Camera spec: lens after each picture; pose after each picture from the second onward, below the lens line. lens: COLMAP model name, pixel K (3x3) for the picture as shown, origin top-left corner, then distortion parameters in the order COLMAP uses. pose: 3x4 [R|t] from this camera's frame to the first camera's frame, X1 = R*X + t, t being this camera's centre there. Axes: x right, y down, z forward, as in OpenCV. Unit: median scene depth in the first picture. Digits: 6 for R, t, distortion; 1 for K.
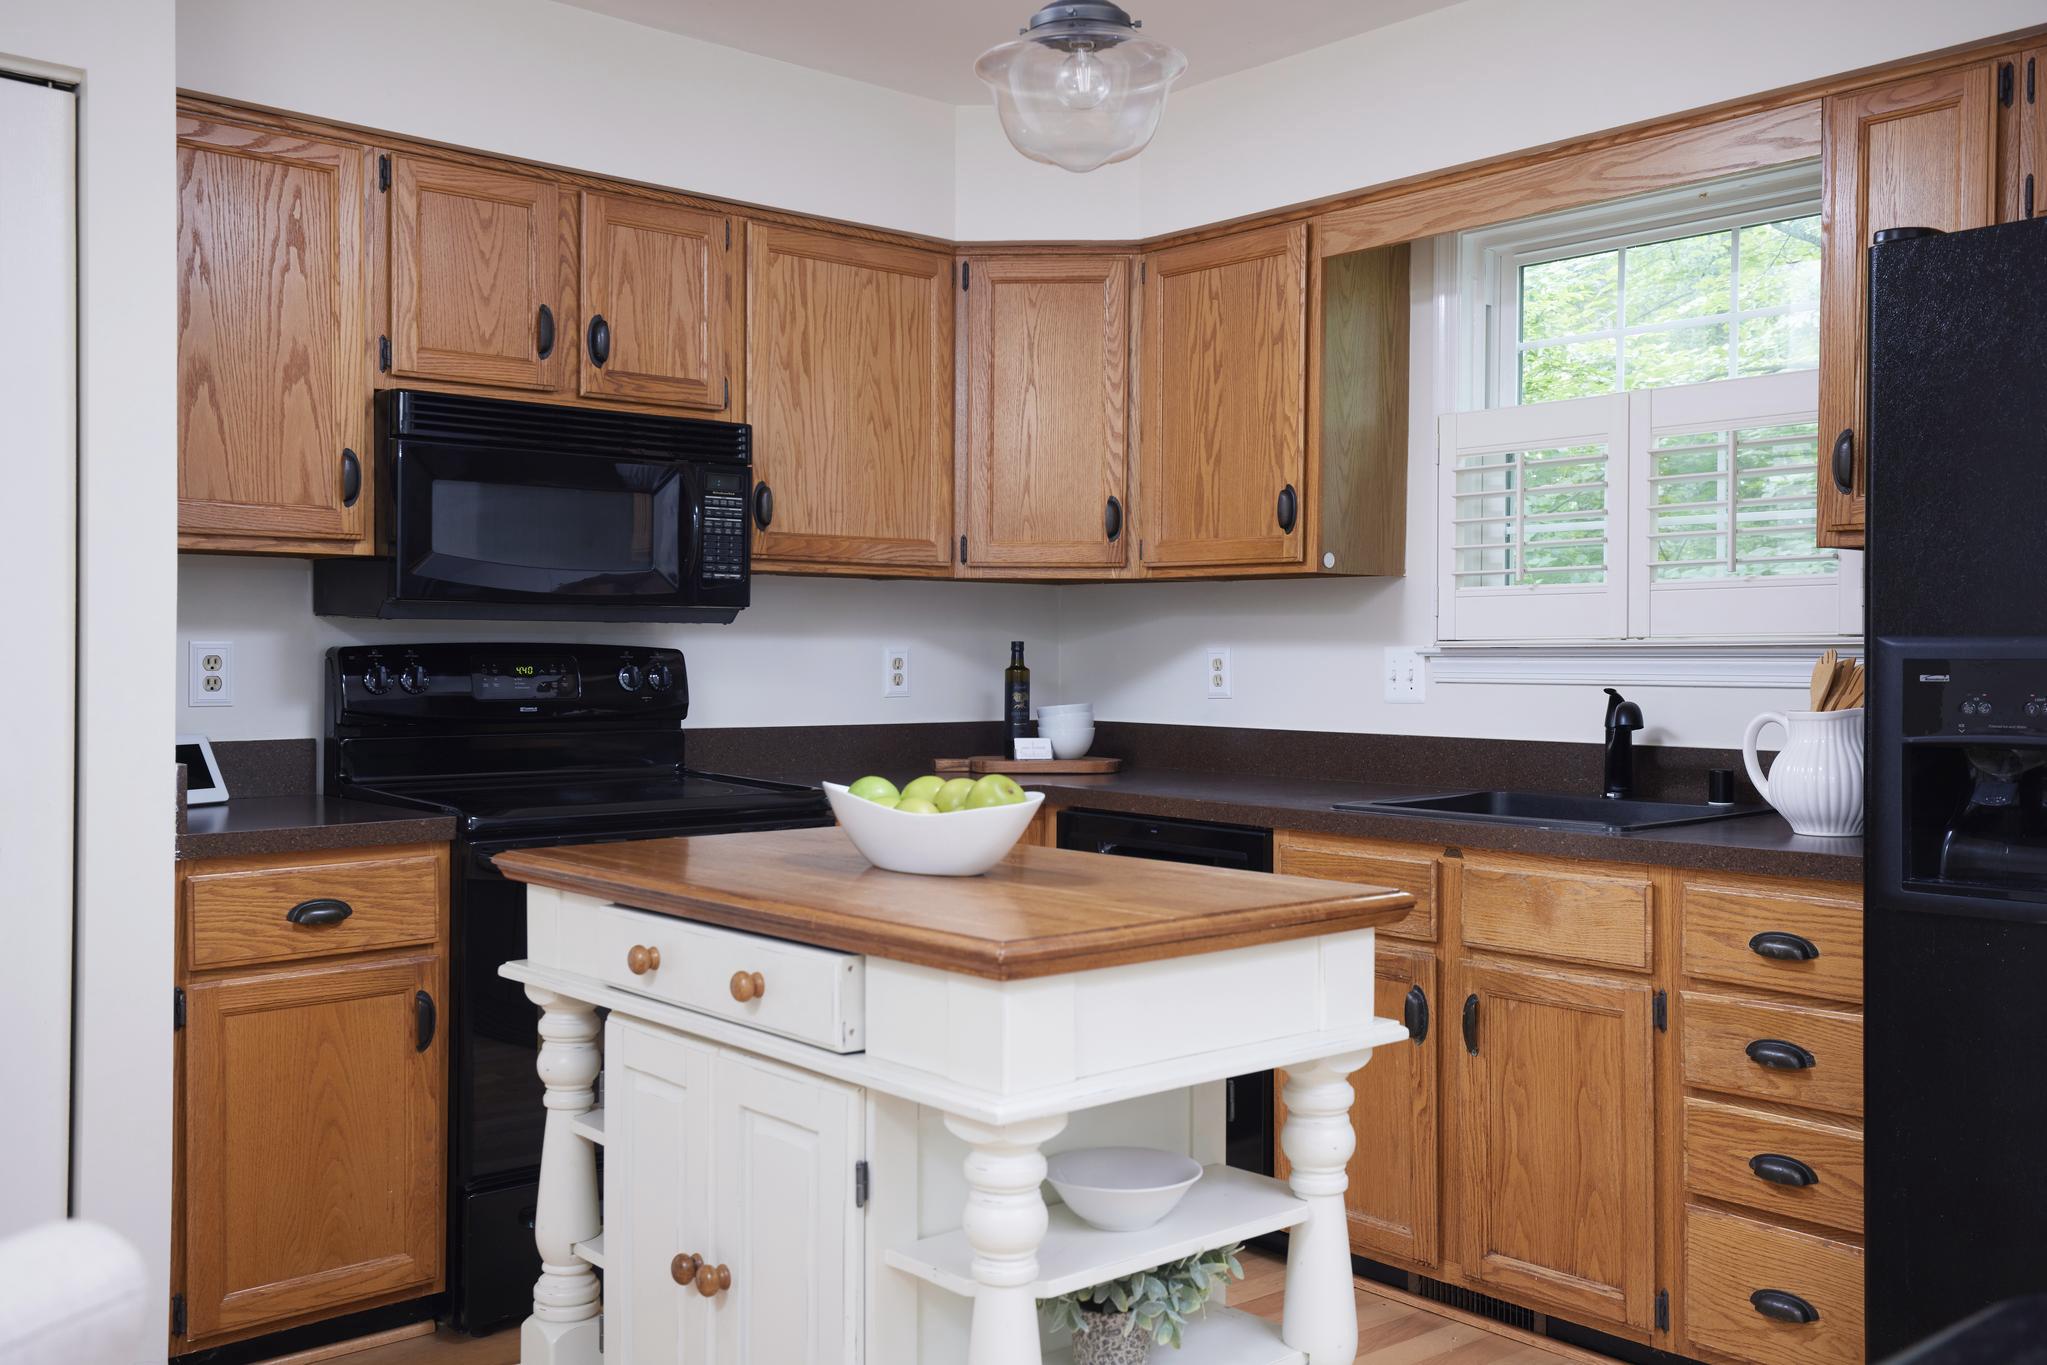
lens RADIAL K [[1879.5, 0, 1026.4], [0, 1879.5, 684.9], [0, 0, 1]] dist [0.024156, 0.004635]
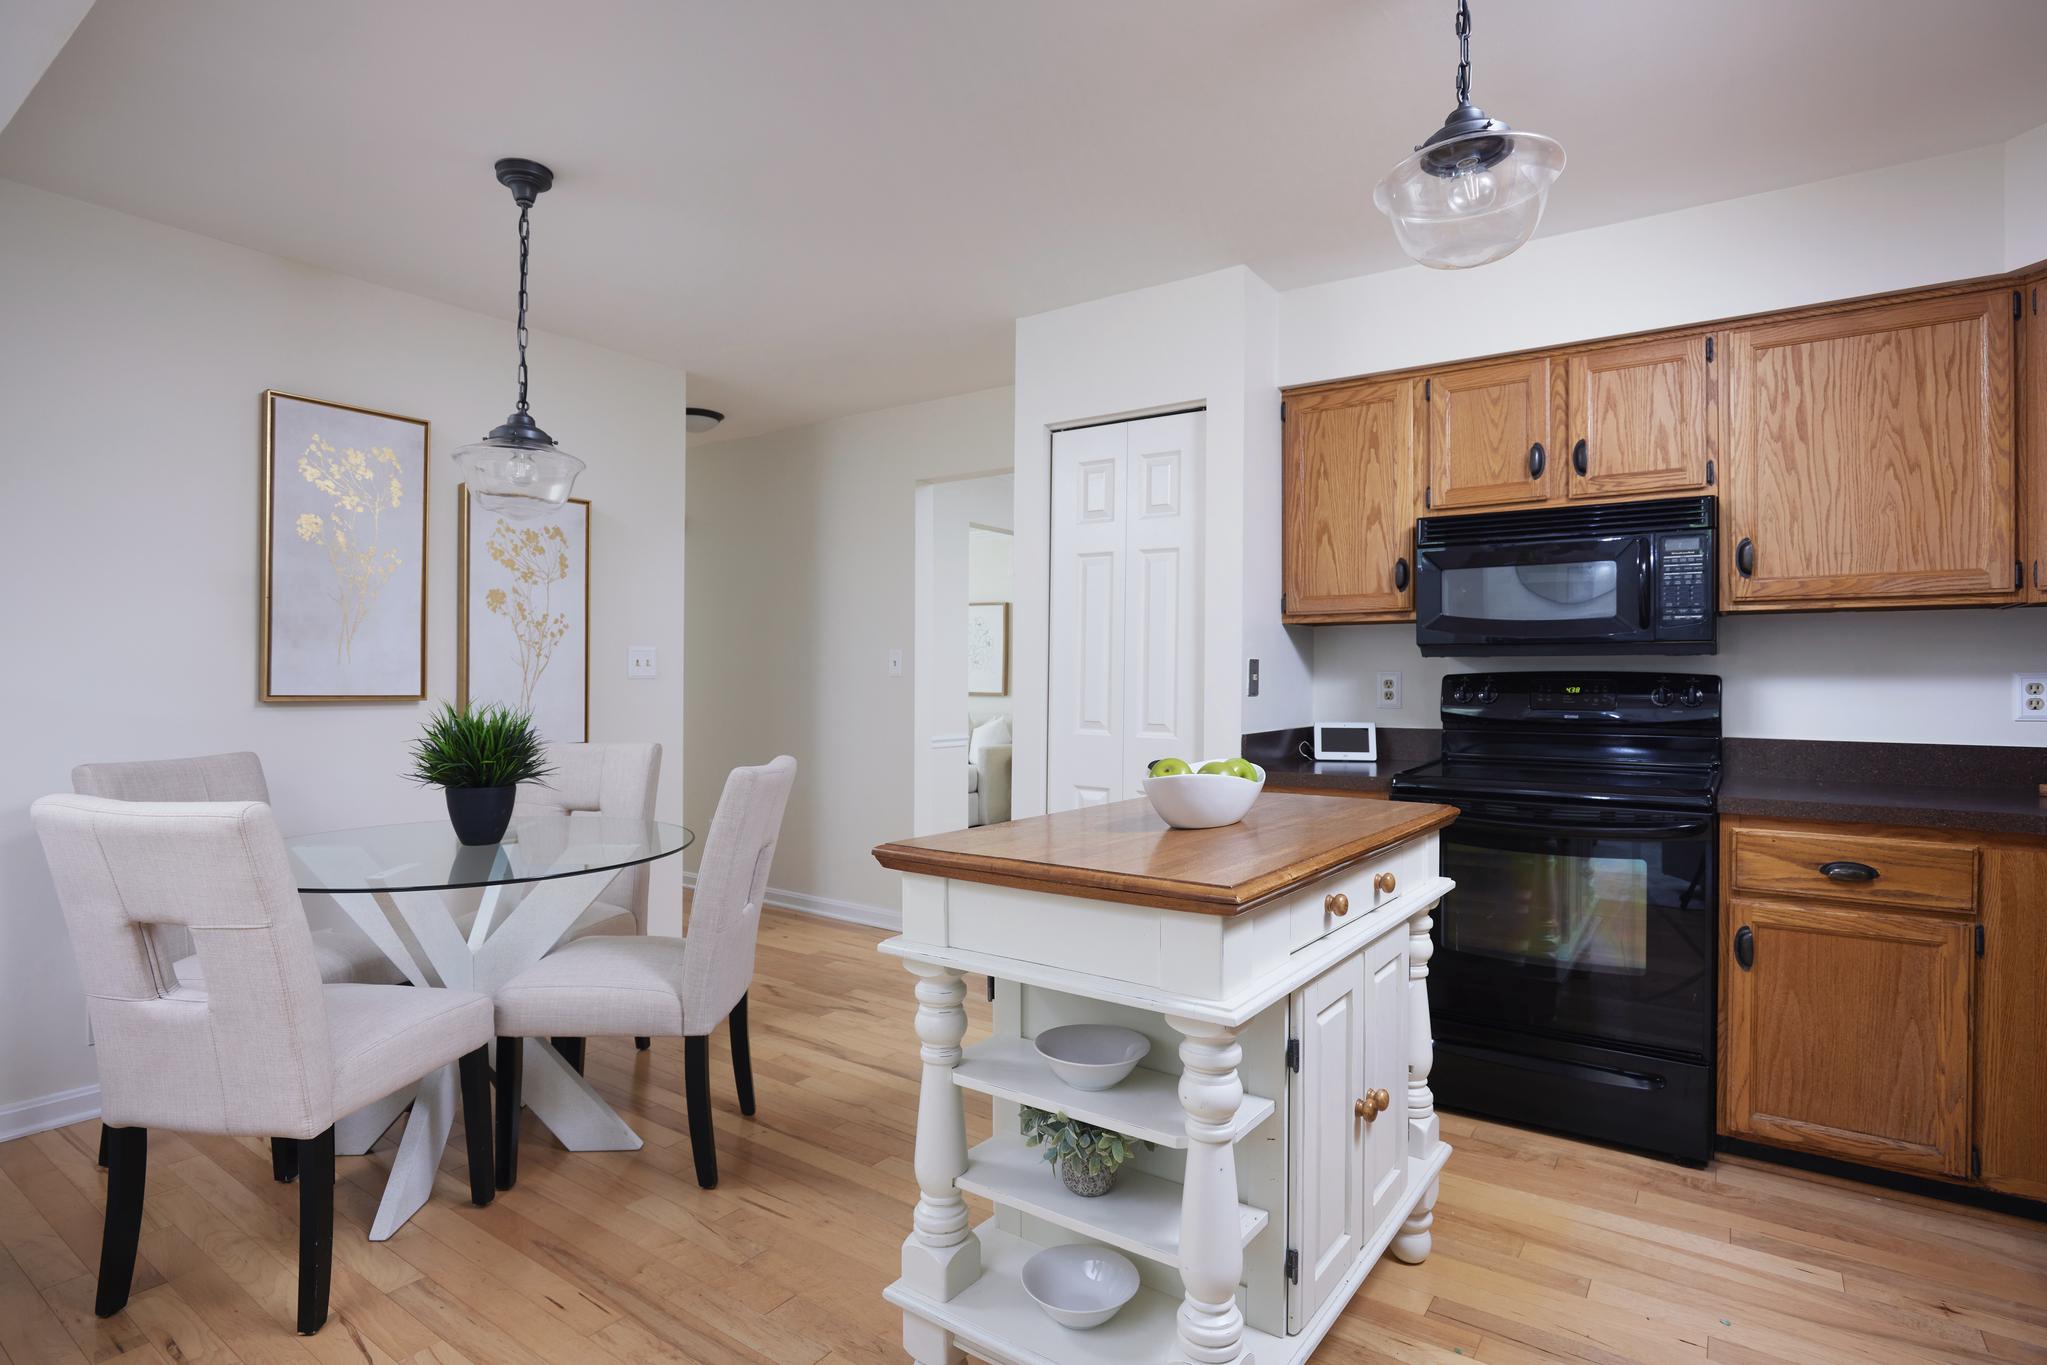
lens RADIAL K [[1030.0, 0, 1026.2], [0, 1030.0, 679.4], [0, 0, 1]] dist [-0.024000, 0.001926]
pose [[0.230122, -0.002289, -0.973159, 0.409502], [-0.020213, 0.999770, -0.007131, -0.001651], [0.972952, 0.021311, 0.230023, 0.404318]]
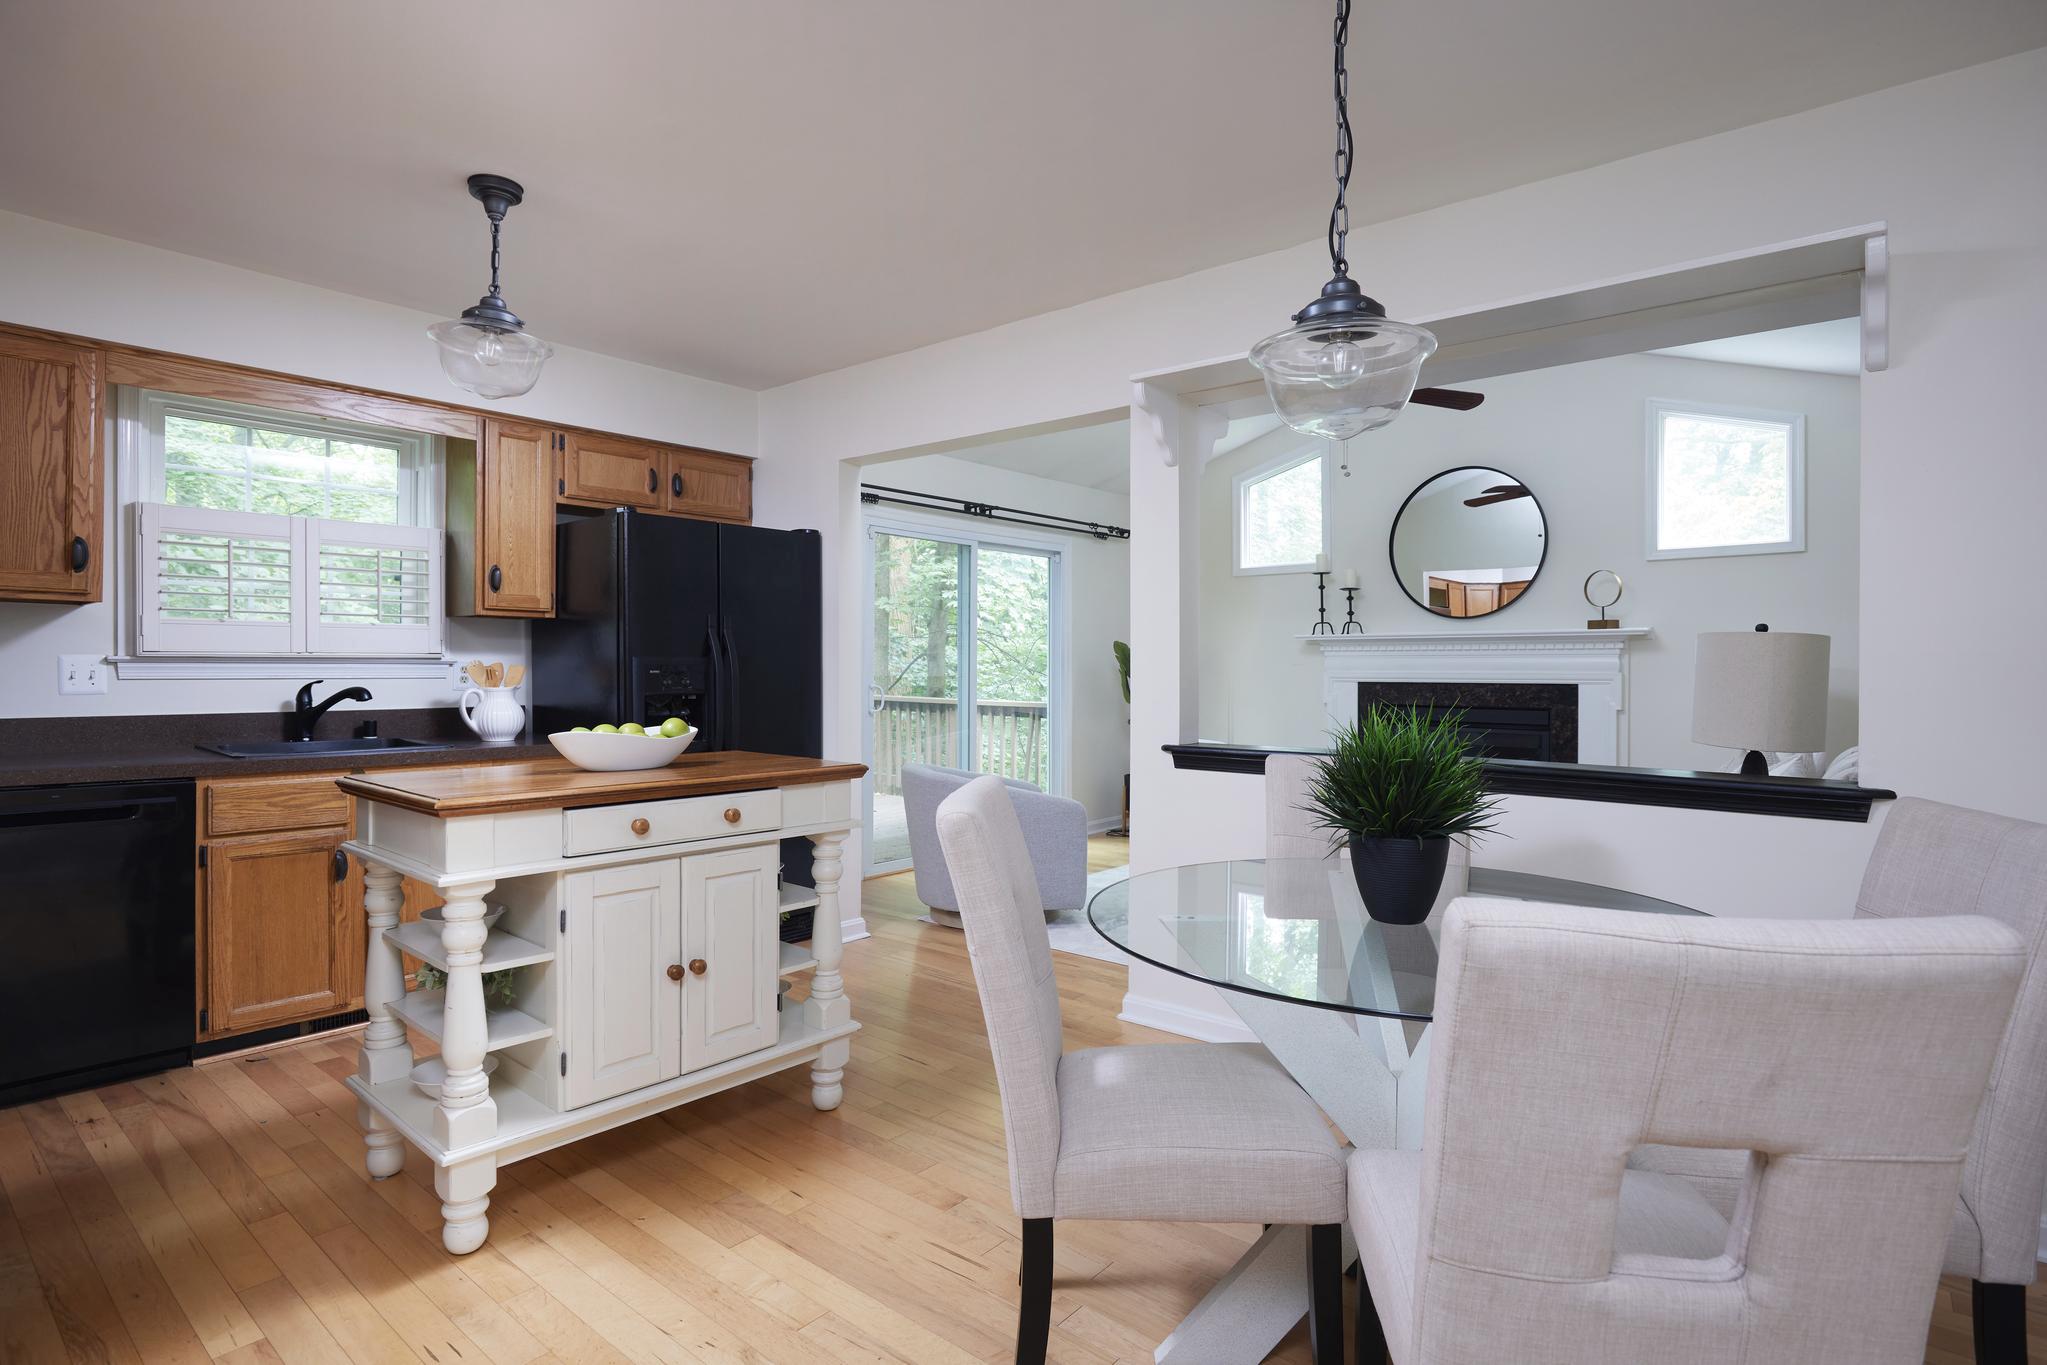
lens RADIAL K [[1030.0, 0, 1026.2], [0, 1030.0, 679.4], [0, 0, 1]] dist [-0.024000, 0.001926]
pose [[-0.155100, -0.013859, 0.987802, -0.716380], [0.010735, 0.999819, 0.015713, -0.006606], [-0.987840, 0.013041, -0.154923, 0.442247]]
